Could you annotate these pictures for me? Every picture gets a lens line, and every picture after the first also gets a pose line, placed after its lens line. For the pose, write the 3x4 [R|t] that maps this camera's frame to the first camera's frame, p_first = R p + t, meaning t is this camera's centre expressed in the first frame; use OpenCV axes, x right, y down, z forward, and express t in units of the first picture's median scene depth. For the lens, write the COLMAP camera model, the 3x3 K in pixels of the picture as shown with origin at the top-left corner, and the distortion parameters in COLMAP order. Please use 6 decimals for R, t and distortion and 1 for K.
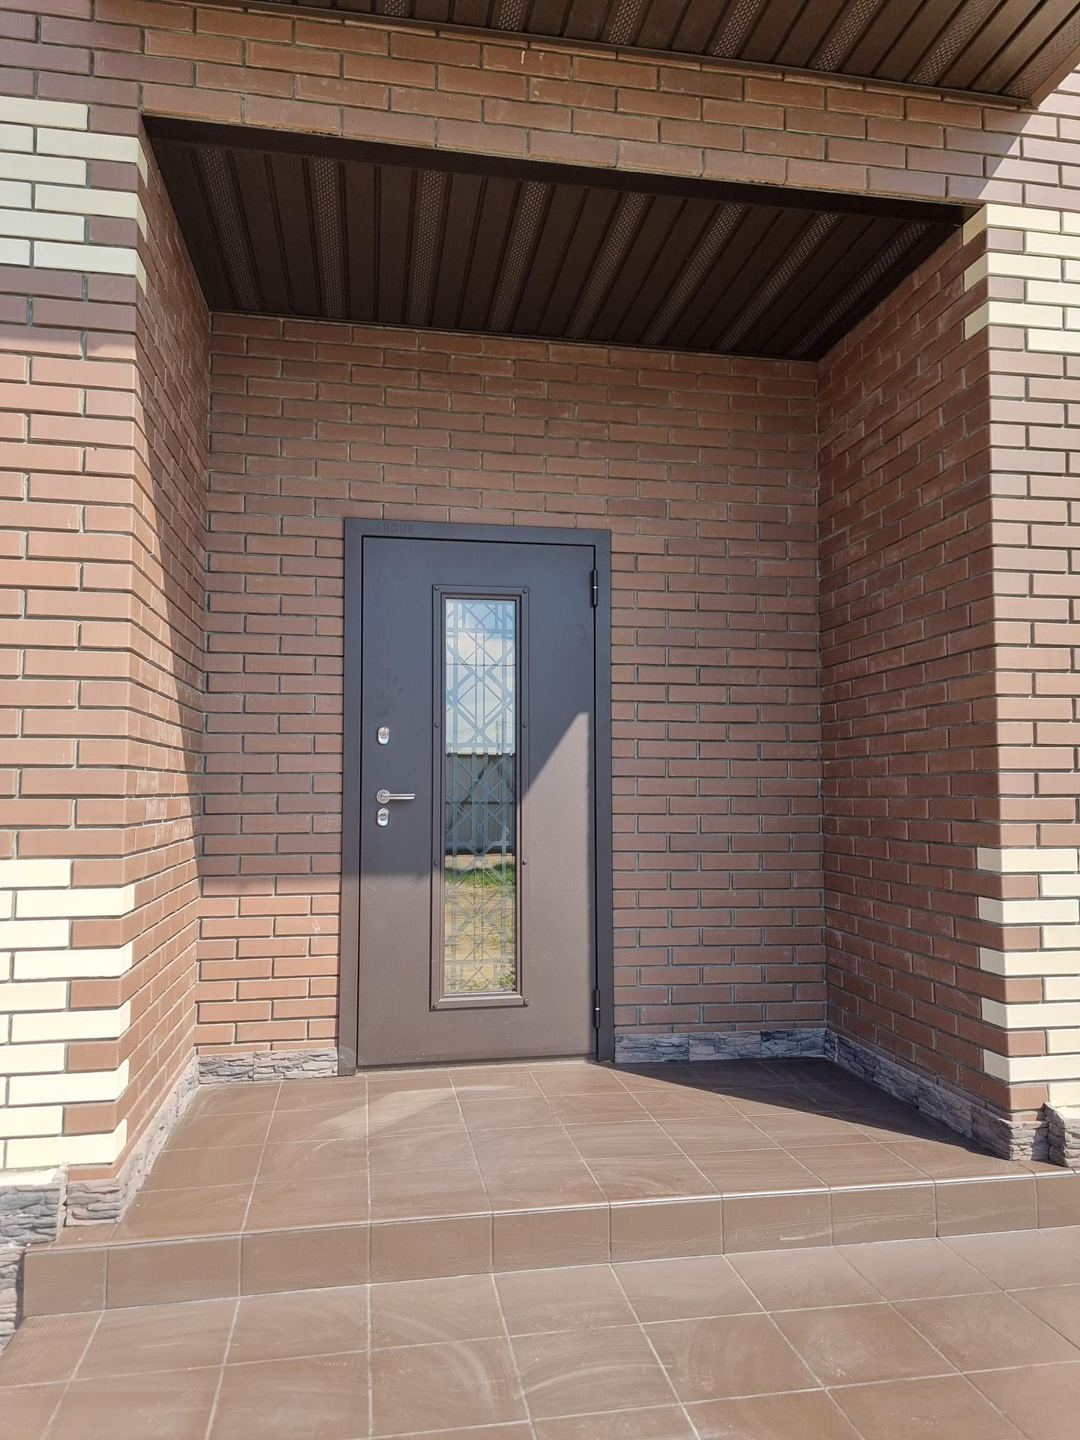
lens RADIAL K [[1013.9, 0, 540.0], [0, 1013.9, 720.0], [0, 0, 1]] dist [0.080850, -0.071939]
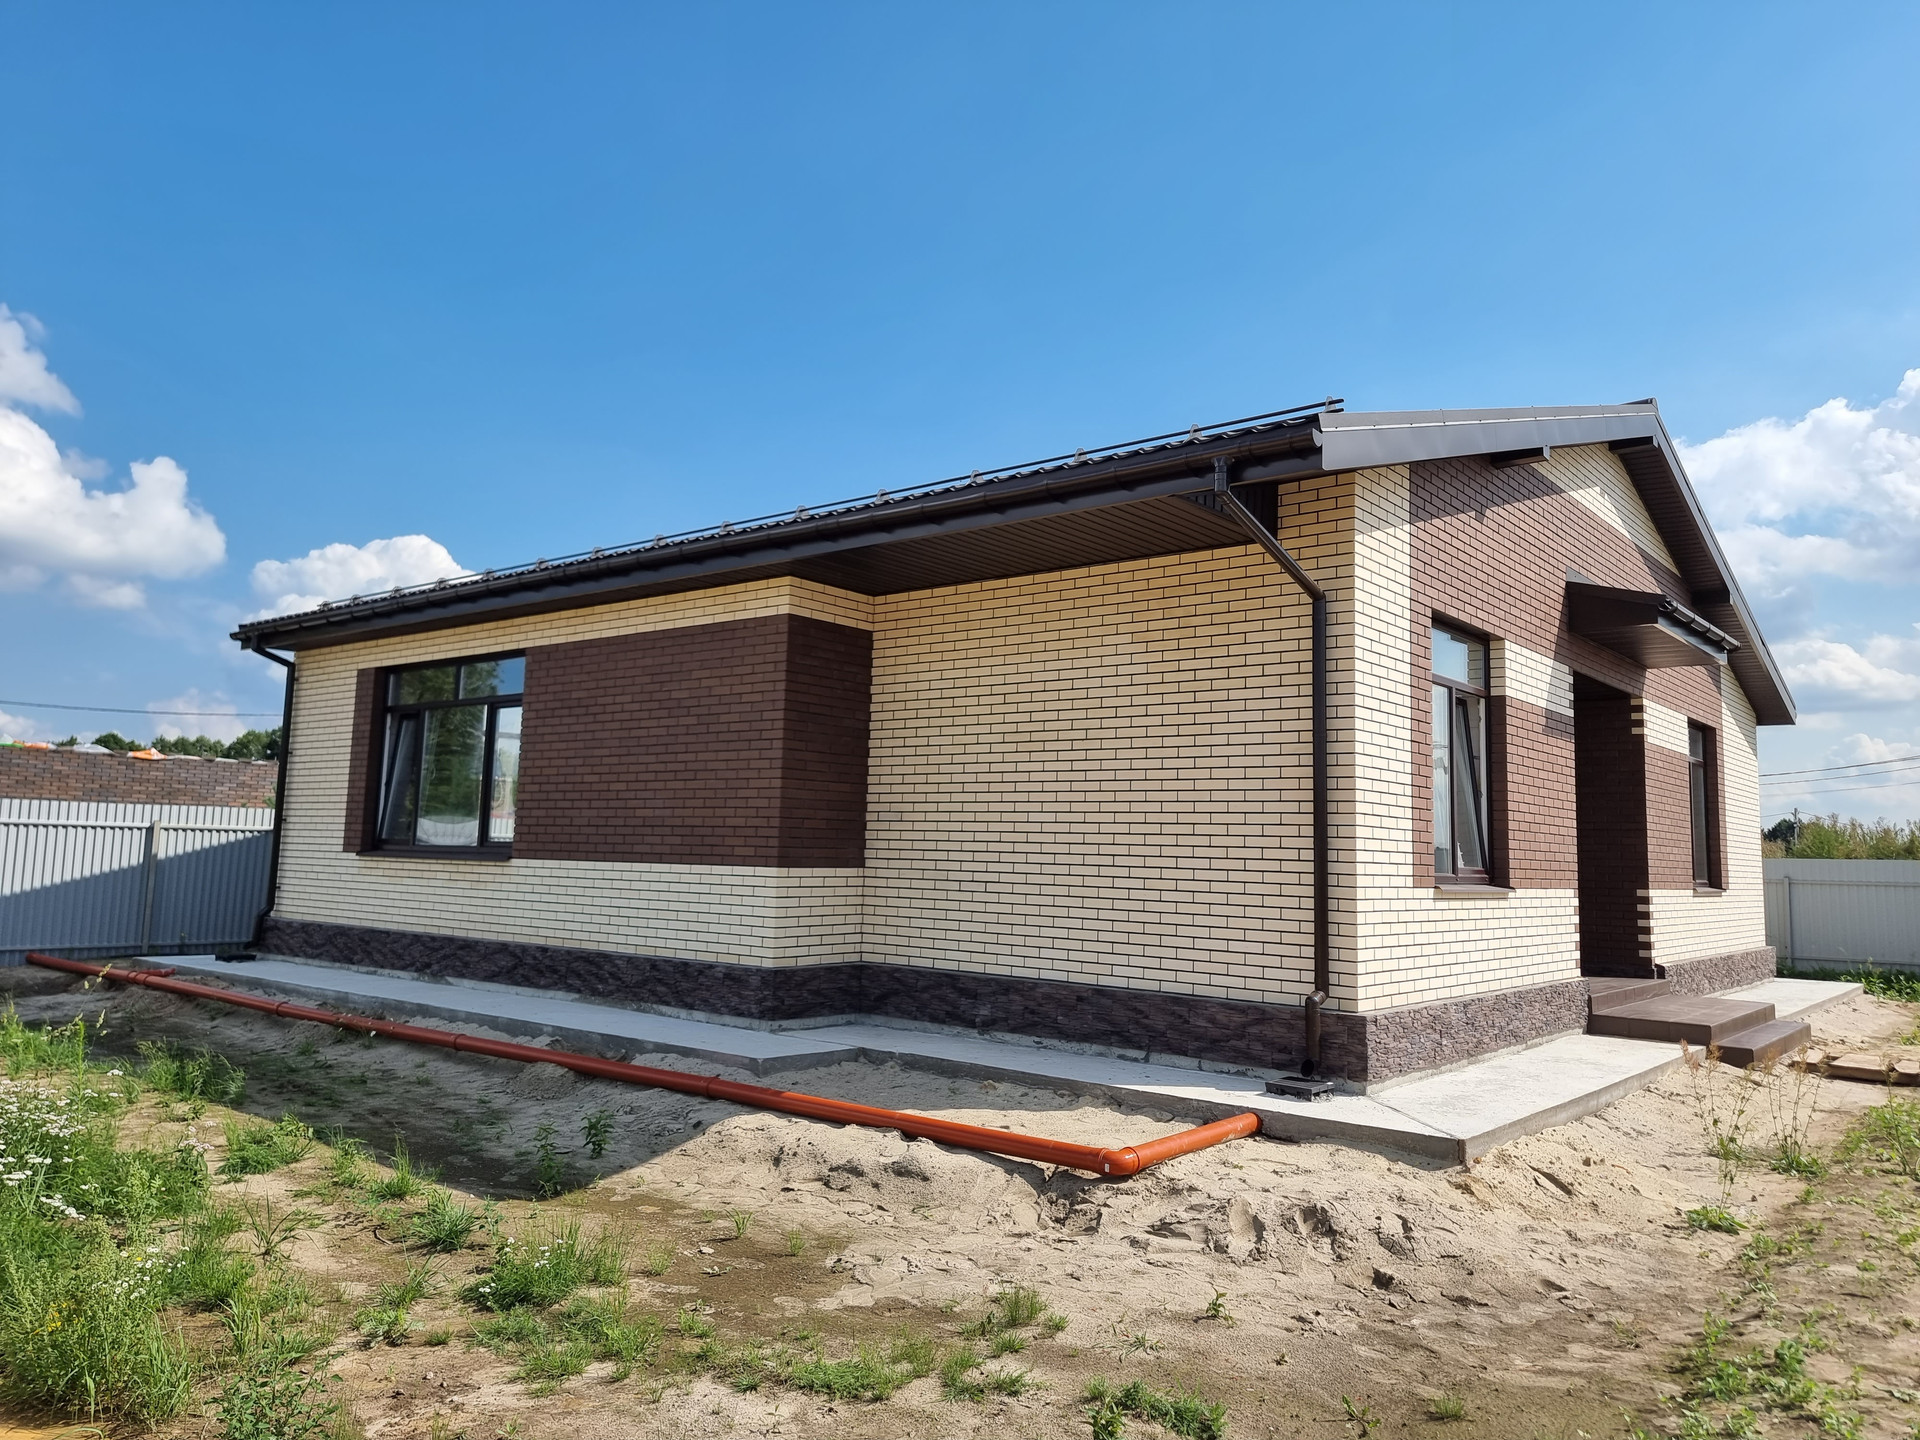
lens RADIAL K [[1347.0, 0, 960.9], [0, 1347.0, 696.7], [0, 0, 1]] dist [0.085102, -0.075034]
pose [[0.758982, 0.095707, 0.644039, -4.336106], [-0.064189, 0.995318, -0.072263, -0.037711], [-0.647940, 0.013506, 0.761572, -1.008437]]
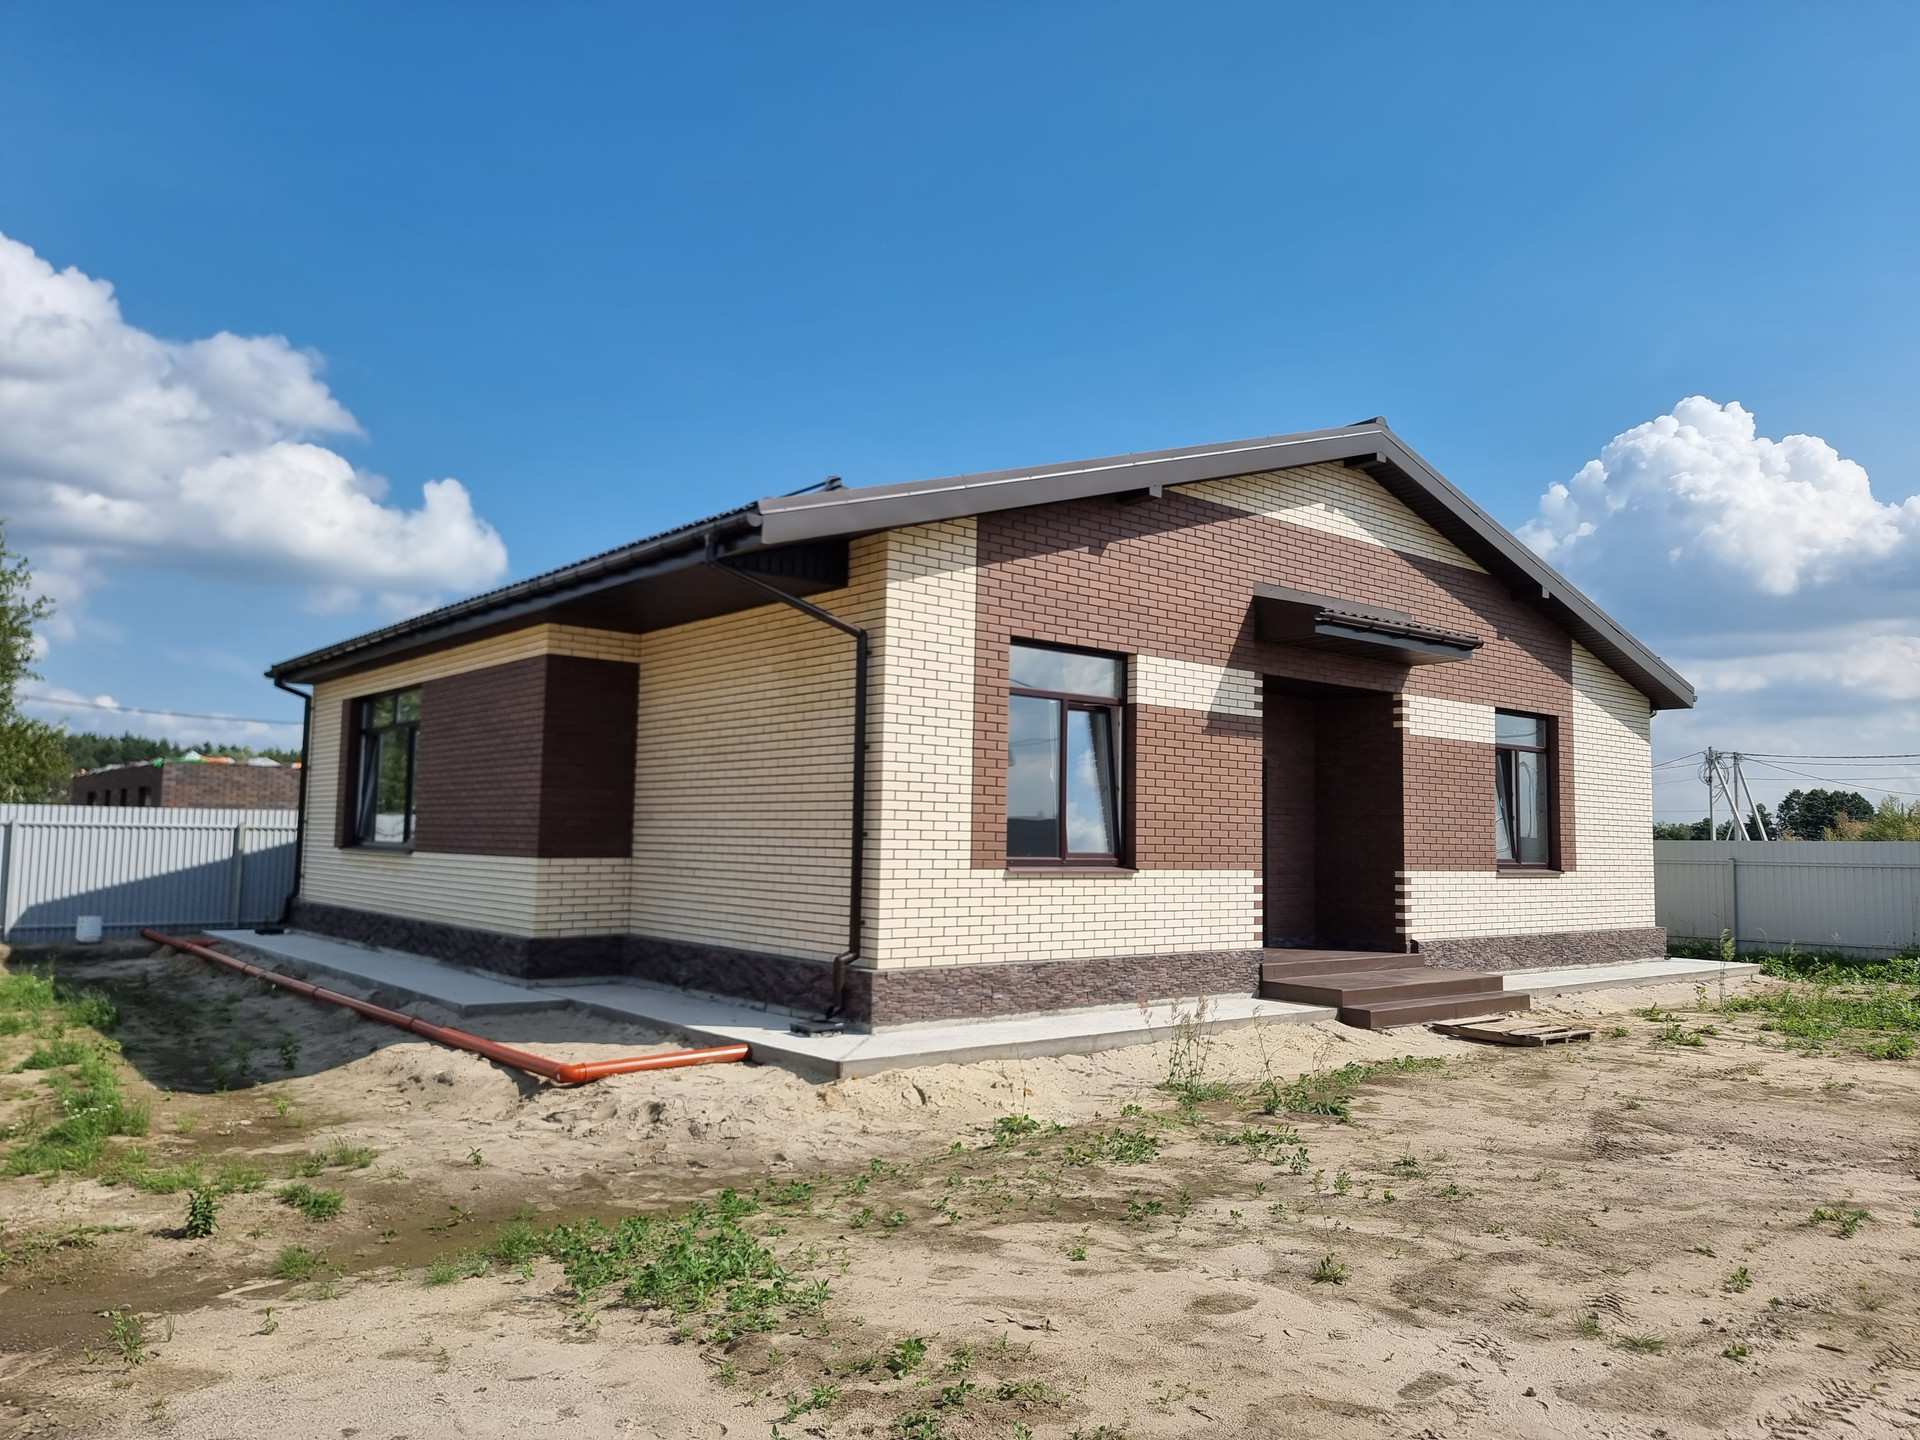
lens RADIAL K [[1351.9, 0, 960.0], [0, 1351.9, 720.0], [0, 0, 1]] dist [0.080850, -0.071939]
pose [[0.869411, 0.058352, 0.490633, -3.419169], [-0.046123, 0.998251, -0.036992, -0.164084], [-0.491933, 0.009531, 0.870581, -2.517693]]
